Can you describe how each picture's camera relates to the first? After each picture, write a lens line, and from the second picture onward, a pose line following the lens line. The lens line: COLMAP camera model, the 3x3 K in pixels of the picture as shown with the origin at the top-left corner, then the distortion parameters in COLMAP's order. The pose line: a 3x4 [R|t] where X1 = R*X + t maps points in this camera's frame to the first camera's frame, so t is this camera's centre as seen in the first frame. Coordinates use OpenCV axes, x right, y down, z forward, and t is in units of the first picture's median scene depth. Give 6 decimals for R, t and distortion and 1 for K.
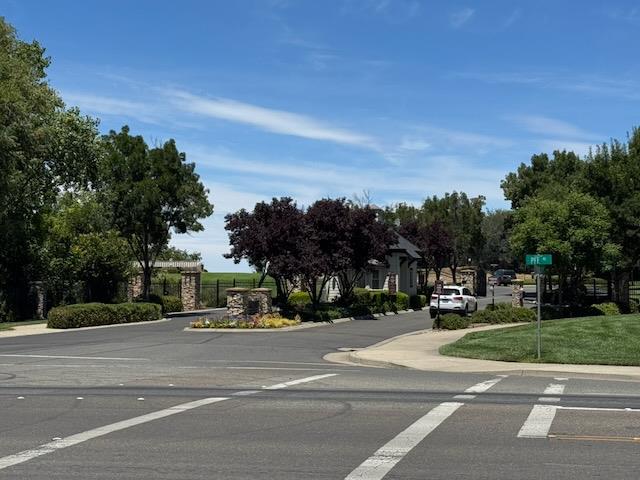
lens RADIAL K [[1297.1, 0, 320.0], [0, 1297.1, 240.0], [0, 0, 1]] dist [0.431134, 0.048014]
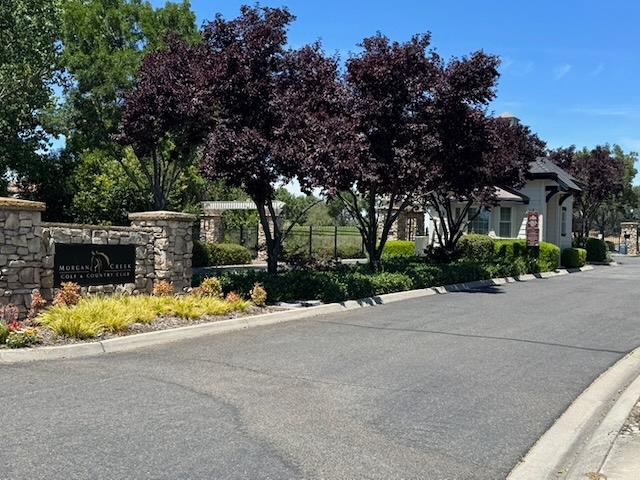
lens RADIAL K [[696.6, 0, 320.0], [0, 696.6, 240.0], [0, 0, 1]] dist [0.071869, -0.003164]
pose [[0.969823, 0.014520, -0.243376, 0.038928], [-0.008656, 0.999646, 0.025146, 0.031895], [0.243655, -0.022281, 0.969606, 0.654052]]
